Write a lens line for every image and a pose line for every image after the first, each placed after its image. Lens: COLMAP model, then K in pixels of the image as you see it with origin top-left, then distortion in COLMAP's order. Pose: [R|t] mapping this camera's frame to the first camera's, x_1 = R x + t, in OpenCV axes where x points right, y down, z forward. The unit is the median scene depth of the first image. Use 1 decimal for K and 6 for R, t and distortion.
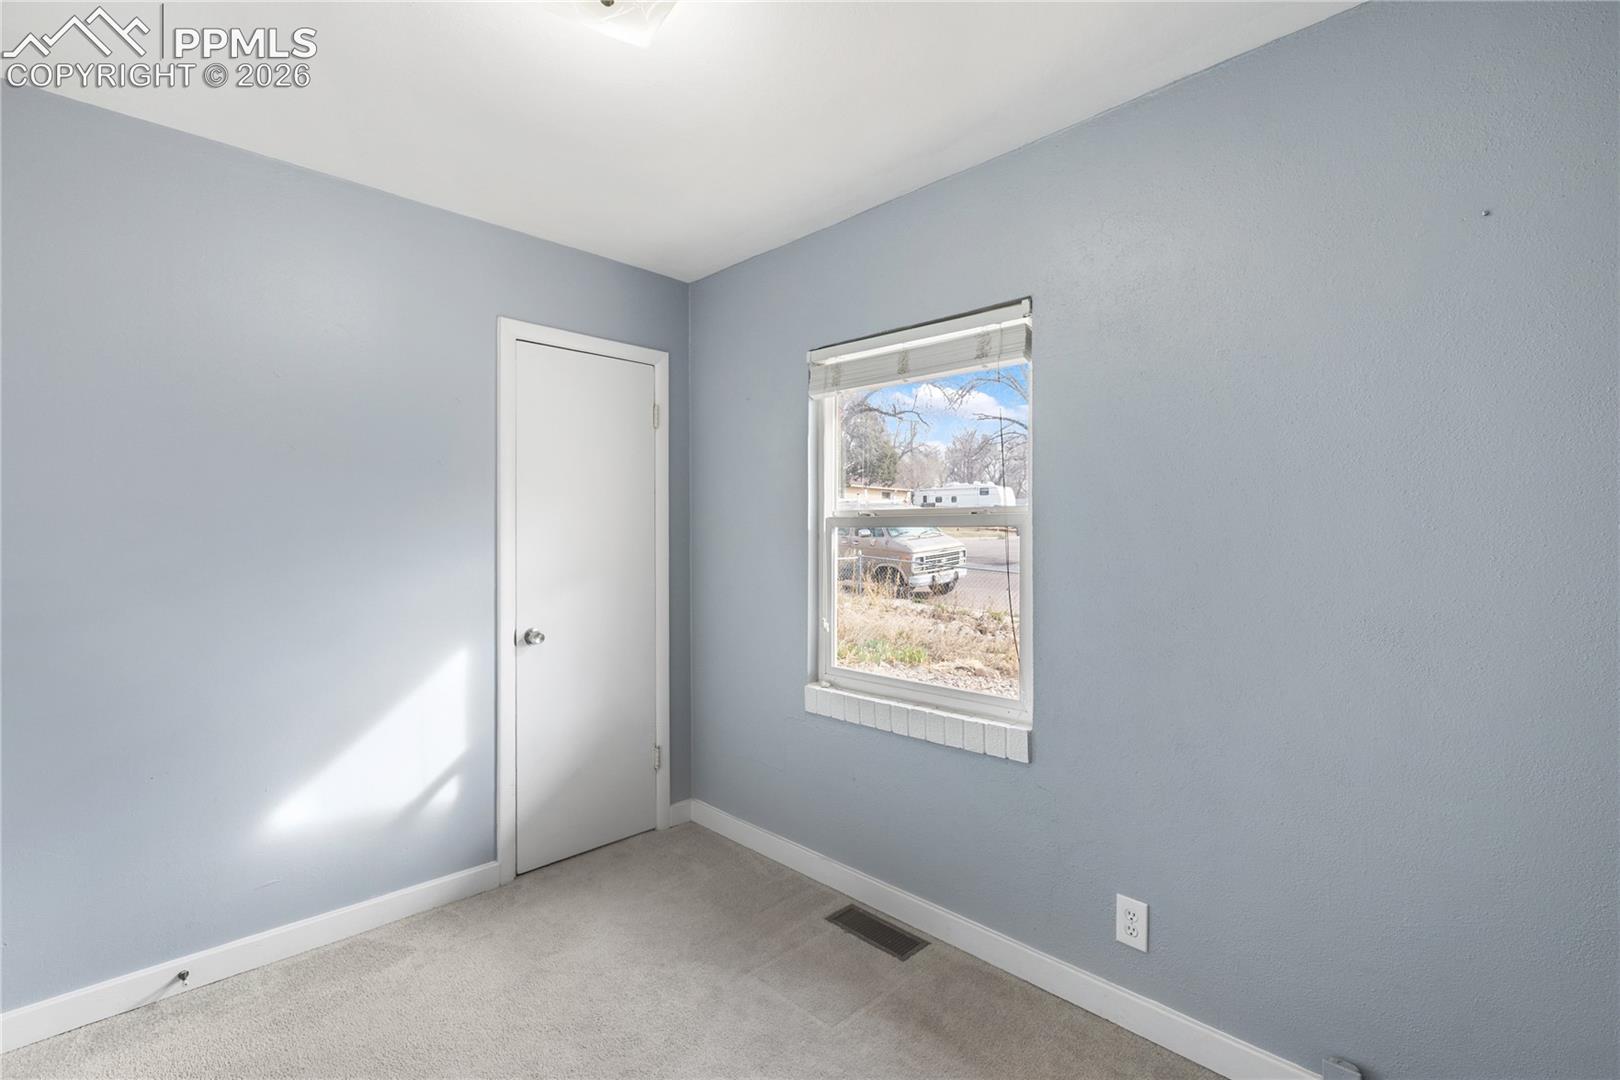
lens RADIAL K [[740.0, 0, 816.0], [0, 740.0, 534.0], [0, 0, 1]] dist [0.016055, -0.005611]
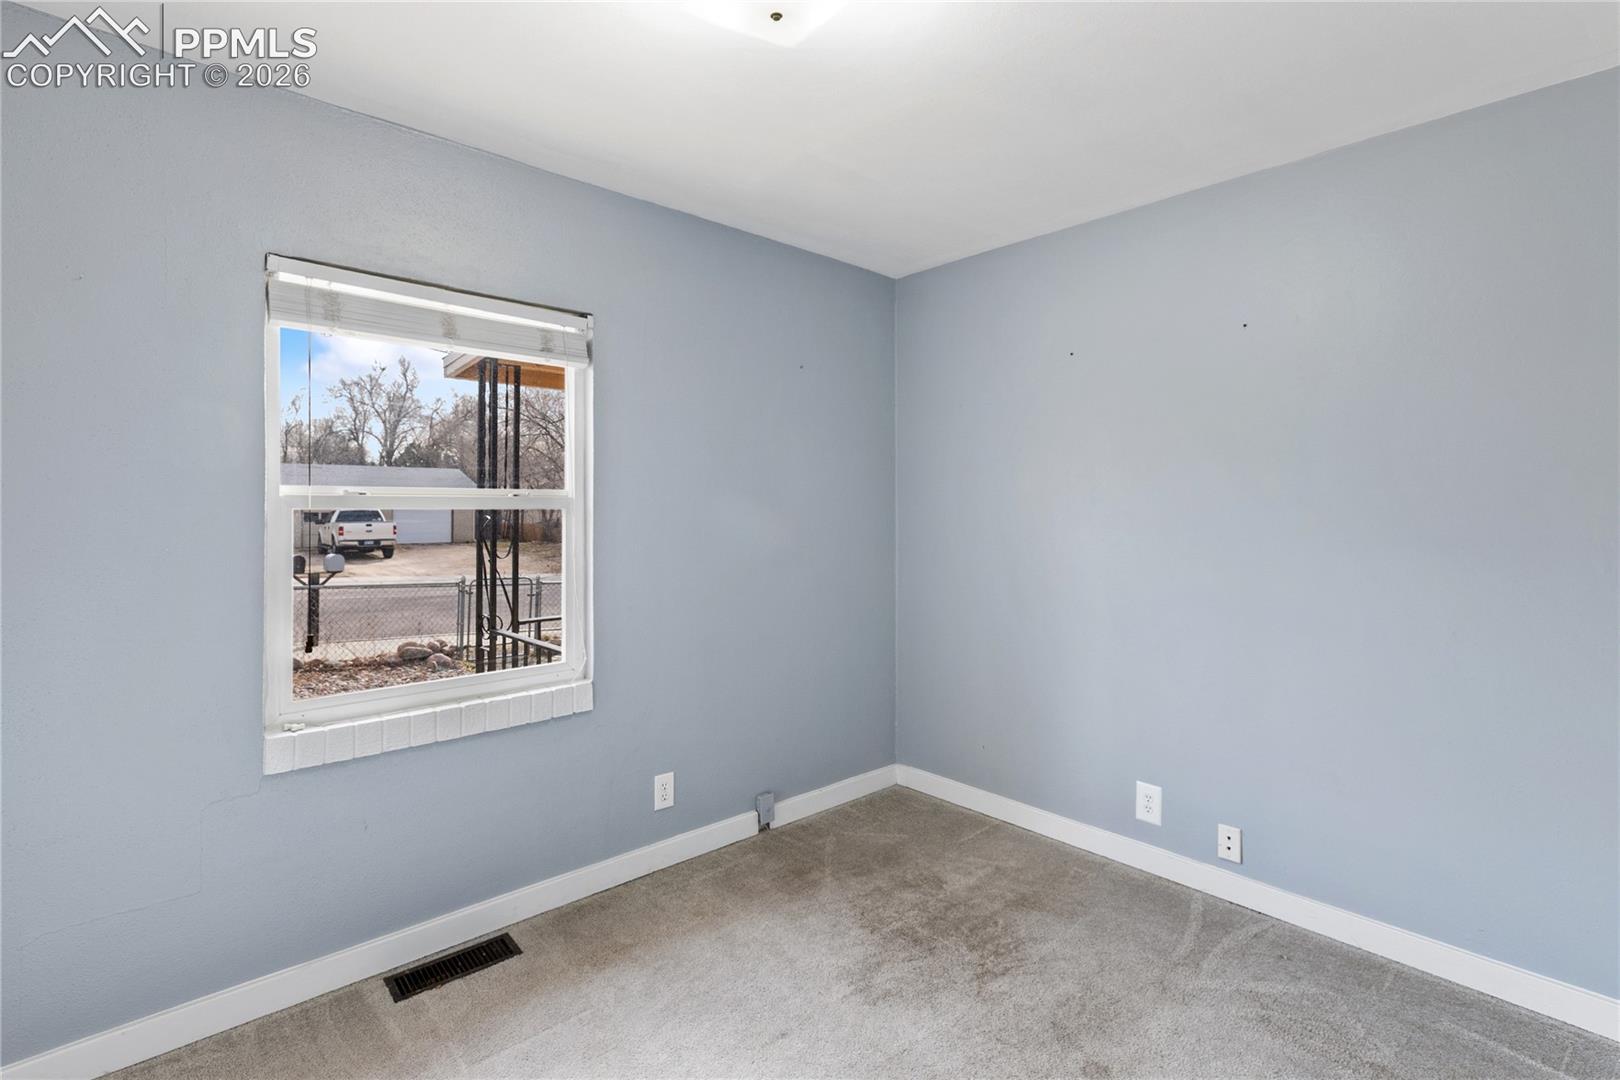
lens RADIAL K [[740.0, 0, 809.8], [0, 740.0, 532.1], [0, 0, 1]] dist [0.016055, -0.005611]
pose [[0.048205, -0.024752, 0.998531, -0.742130], [0.008352, 0.999668, 0.024377, -0.000929], [-0.998803, 0.007164, 0.048395, 0.508246]]
